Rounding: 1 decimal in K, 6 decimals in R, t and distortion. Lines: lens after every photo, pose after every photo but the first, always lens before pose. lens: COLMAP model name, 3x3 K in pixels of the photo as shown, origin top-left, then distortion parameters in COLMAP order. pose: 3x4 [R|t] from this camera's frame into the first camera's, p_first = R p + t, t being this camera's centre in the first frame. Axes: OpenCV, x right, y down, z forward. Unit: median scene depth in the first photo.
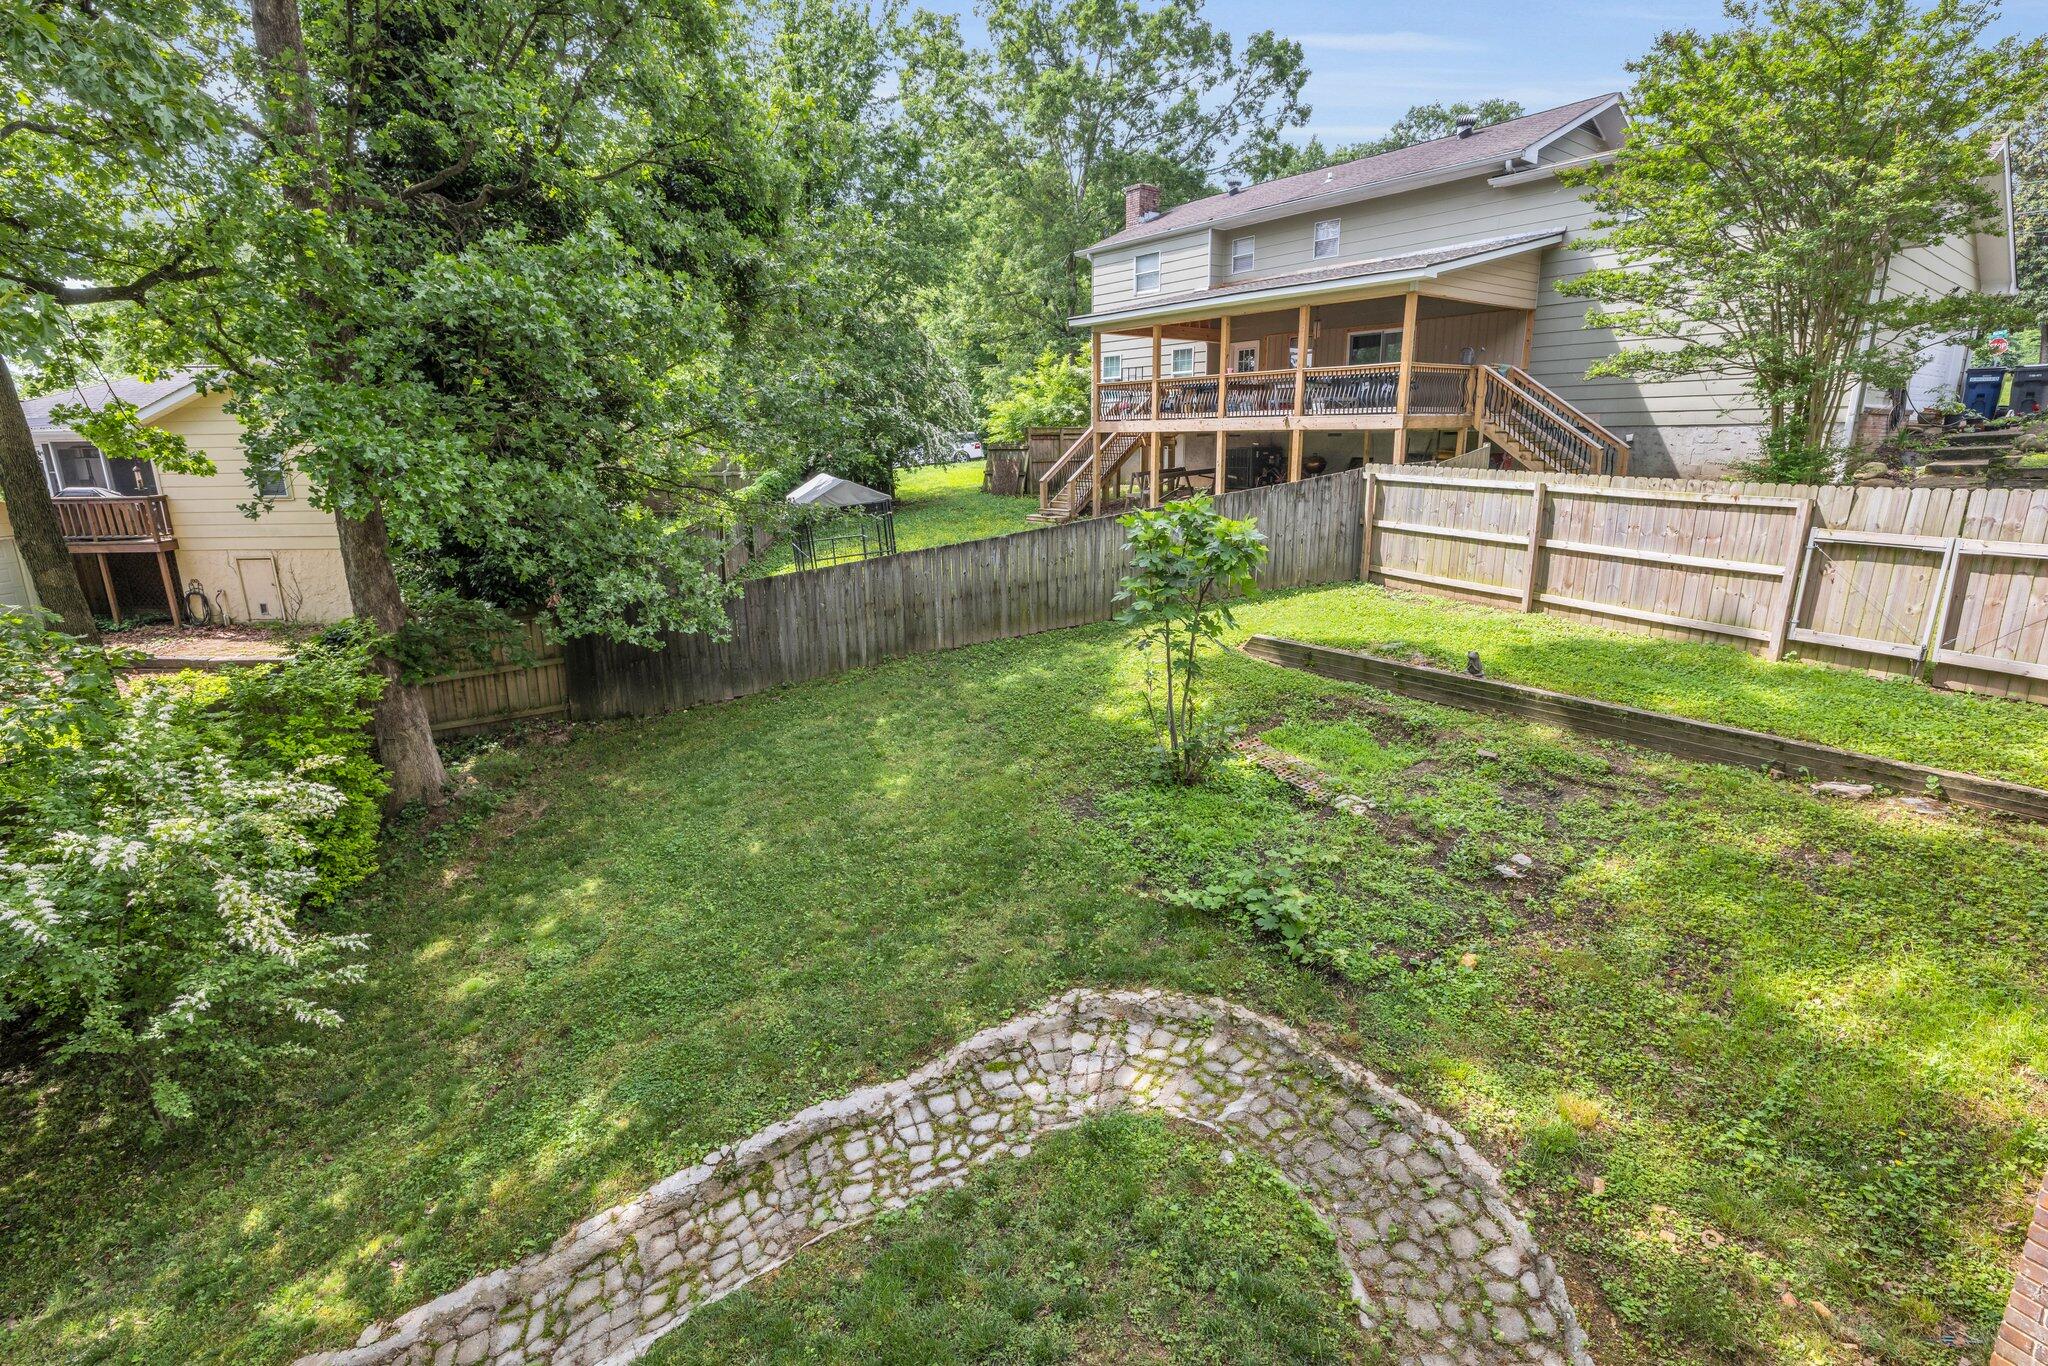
lens RADIAL K [[950.0, 0, 1026.1], [0, 950.0, 685.9], [0, 0, 1]] dist [0.000479, -0.000099]
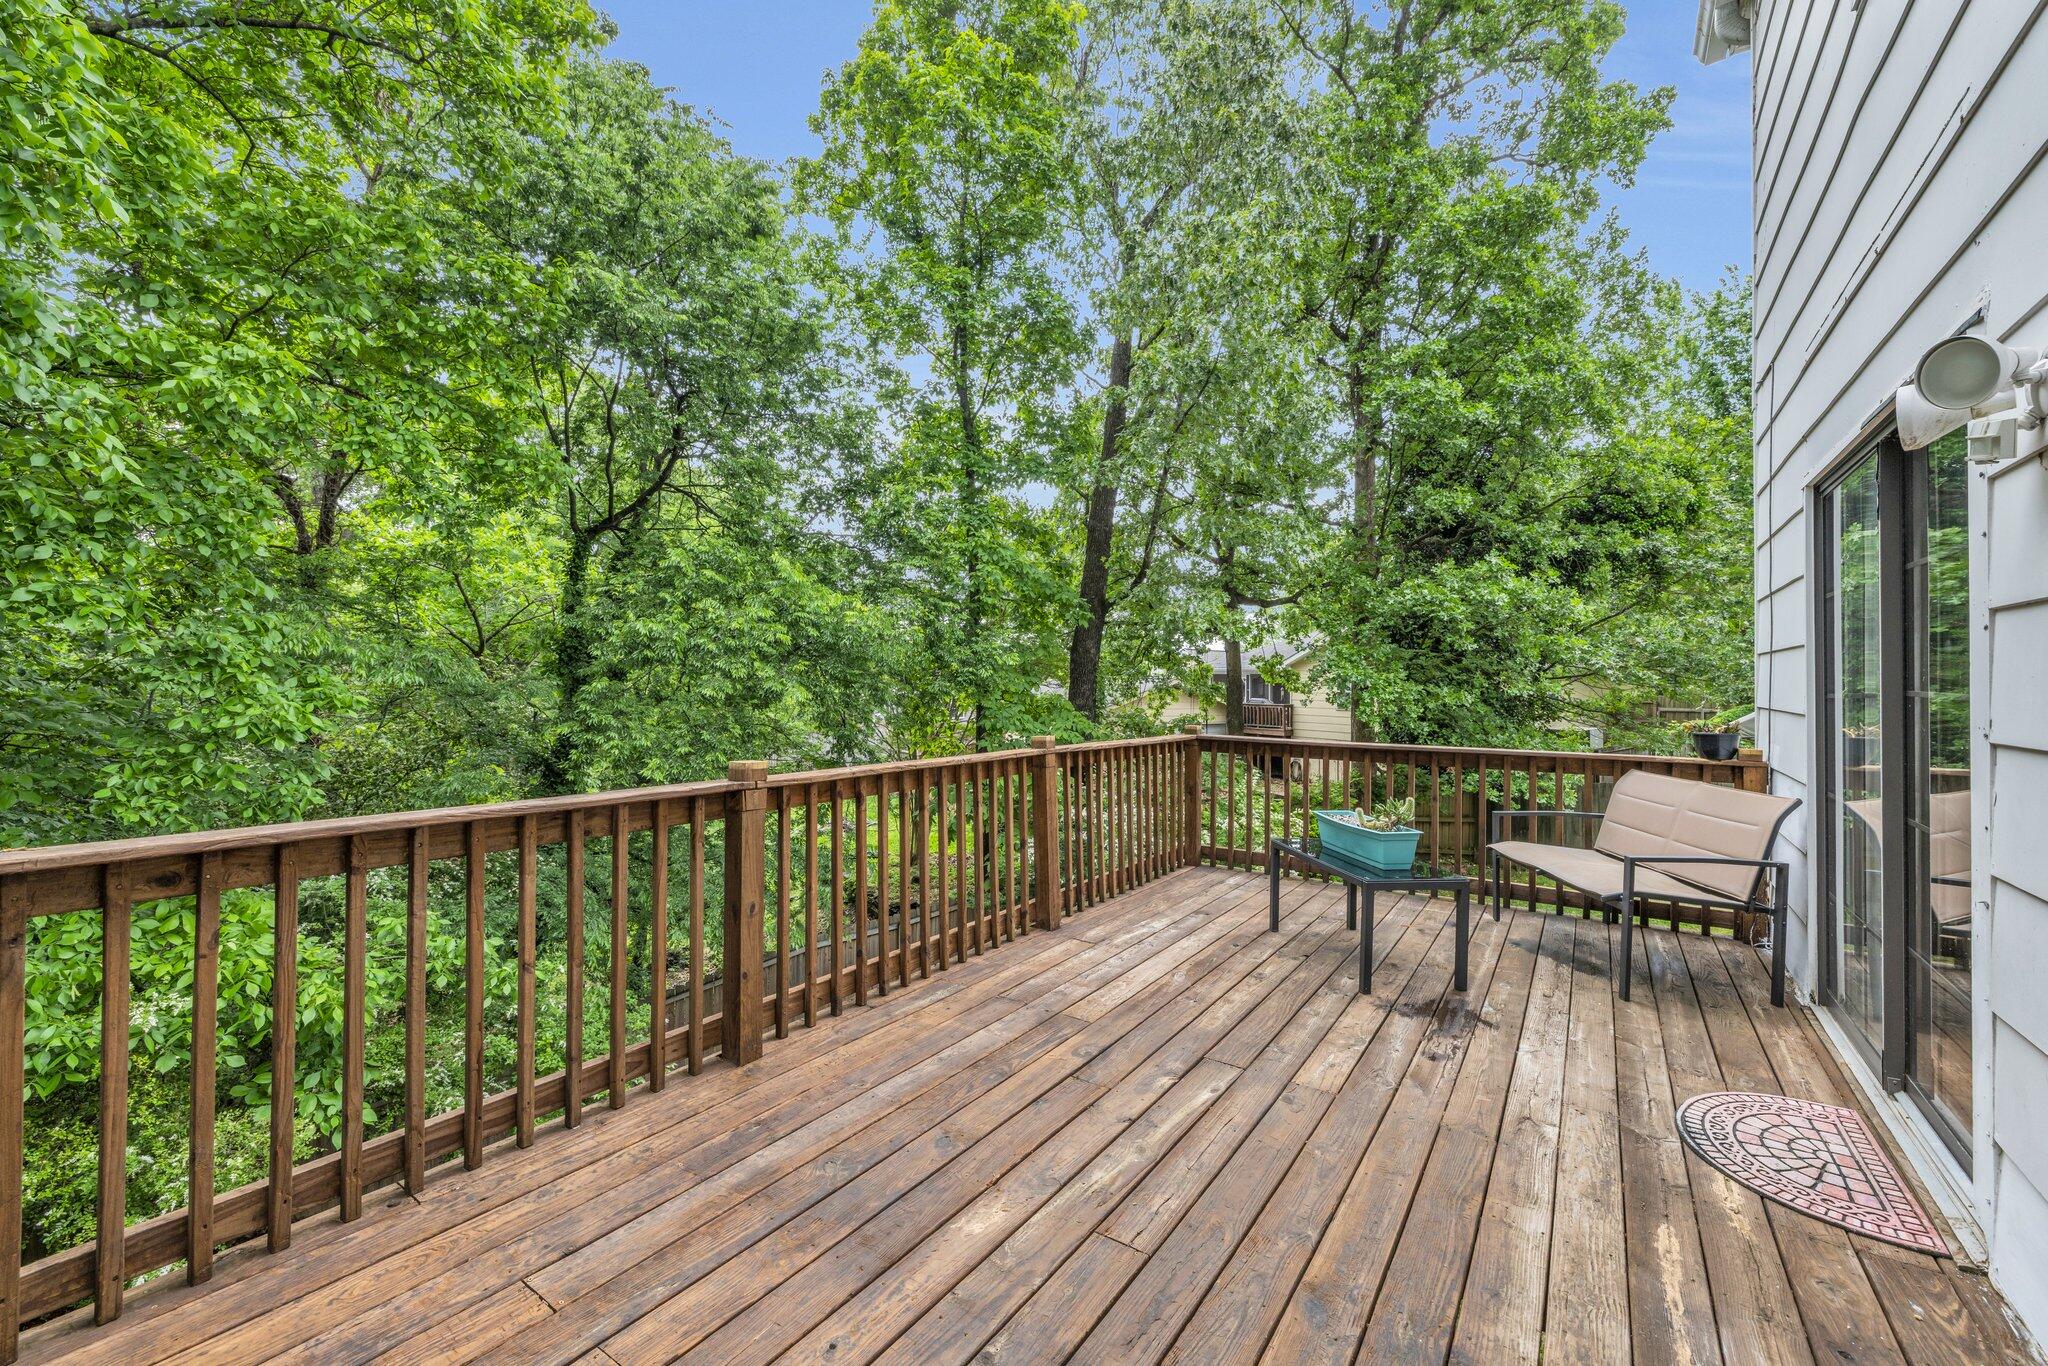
lens RADIAL K [[858.2, 0, 1022.1], [0, 858.2, 674.8], [0, 0, 1]] dist [0.001422, 0.000379]
pose [[0.496874, 0.011090, -0.867752, 0.395535], [-0.232491, 0.965069, -0.120790, 0.095918], [0.836101, 0.261762, 0.482095, -0.343878]]
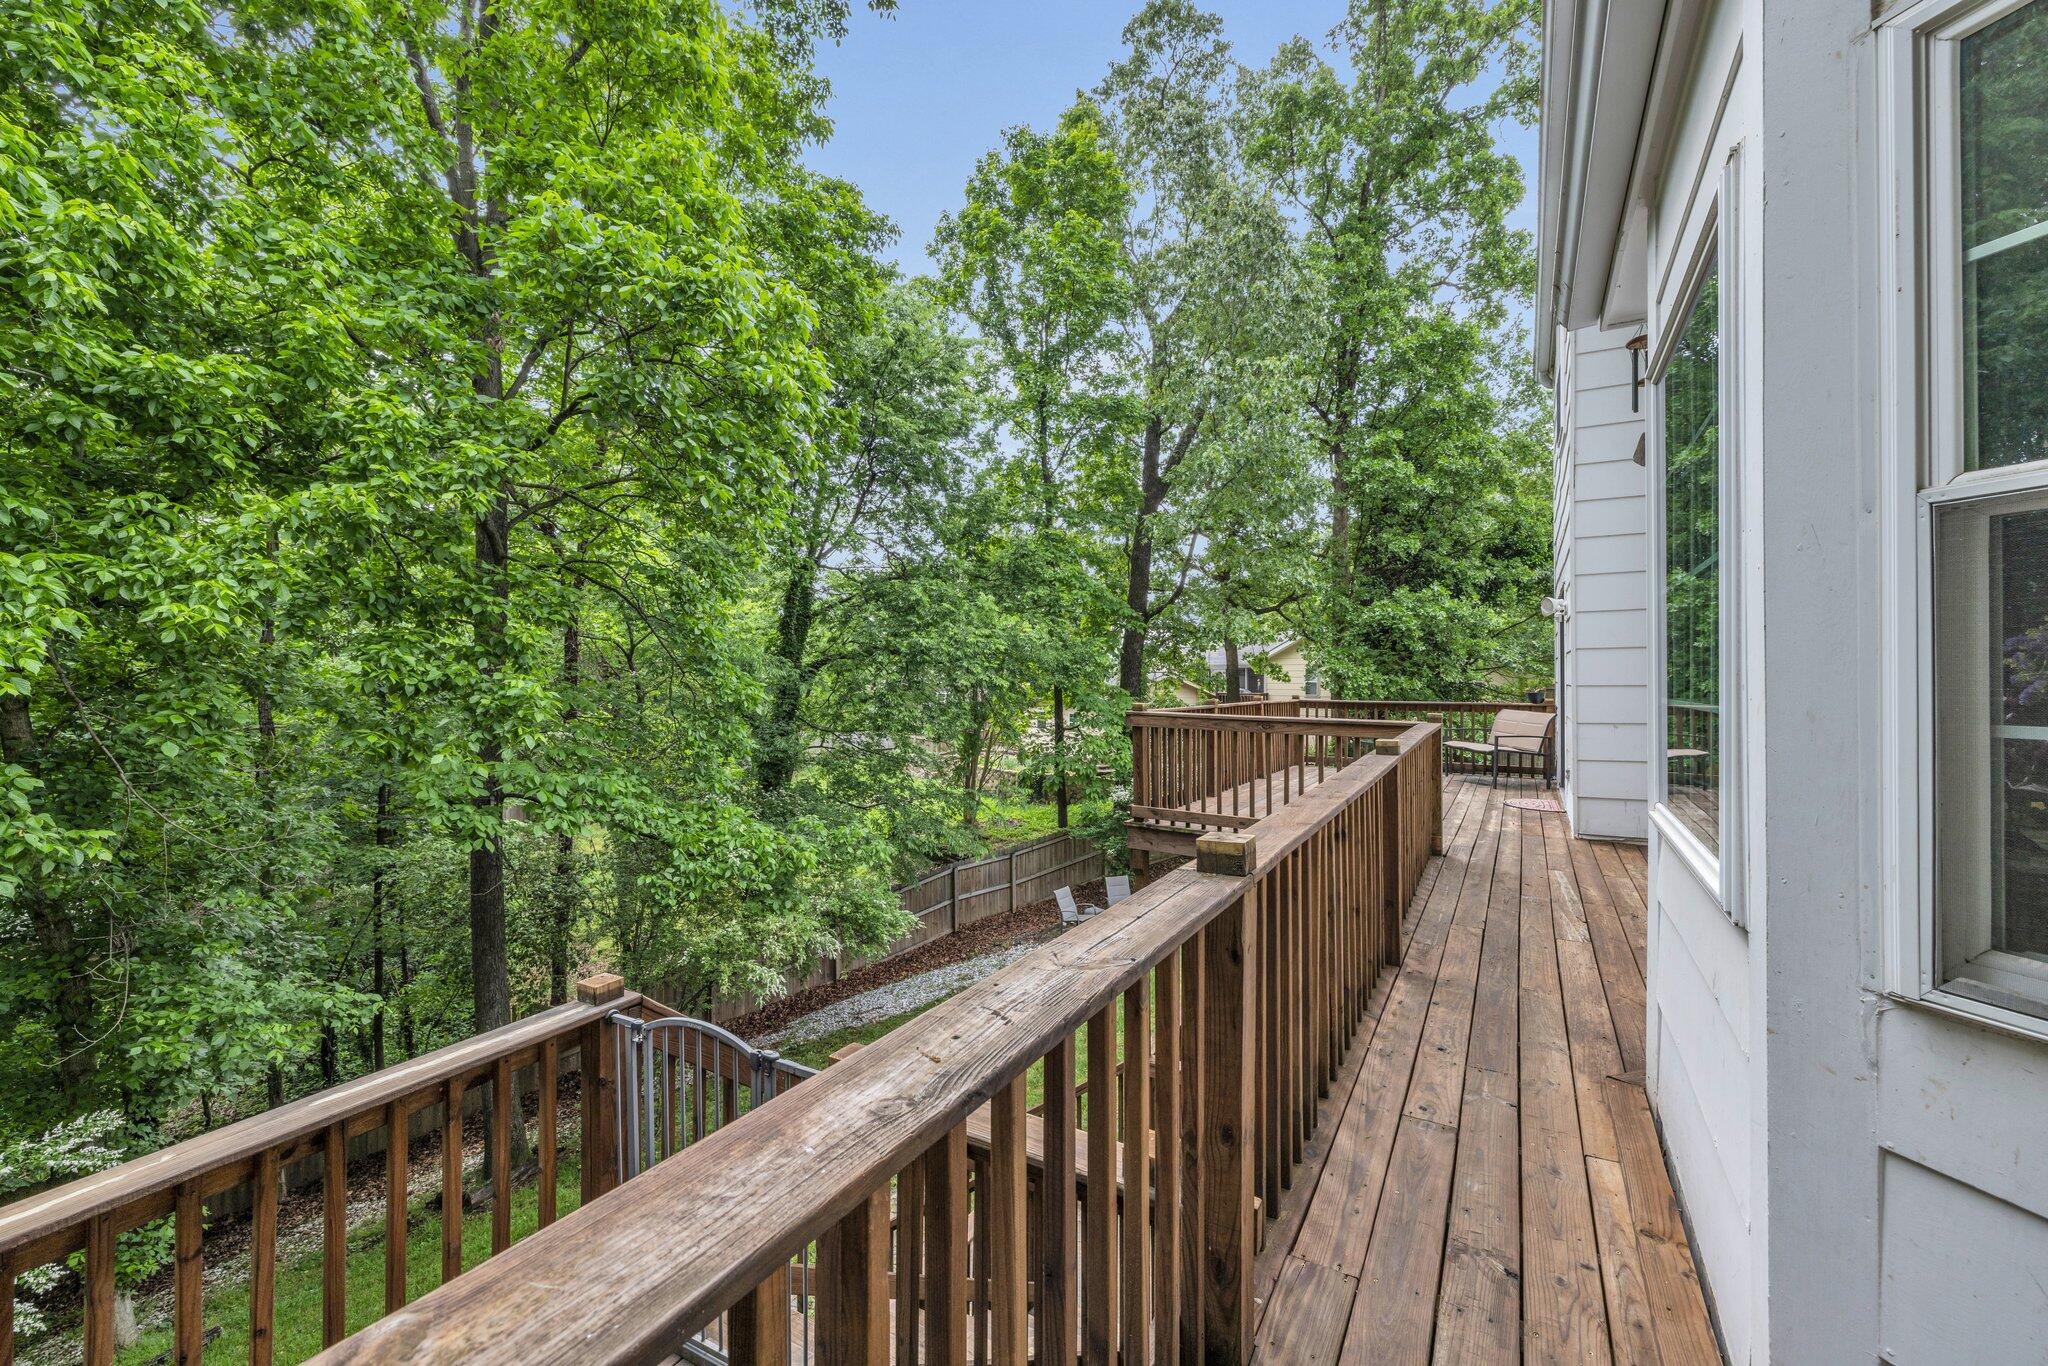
lens RADIAL K [[865.4, 0, 1025.6], [0, 865.4, 676.9], [0, 0, 1]] dist [0.001066, 0.000079]
pose [[0.556489, 0.013633, -0.830743, 0.683423], [-0.215801, 0.967922, -0.128674, 0.224447], [0.802340, 0.250881, 0.541580, -0.840044]]
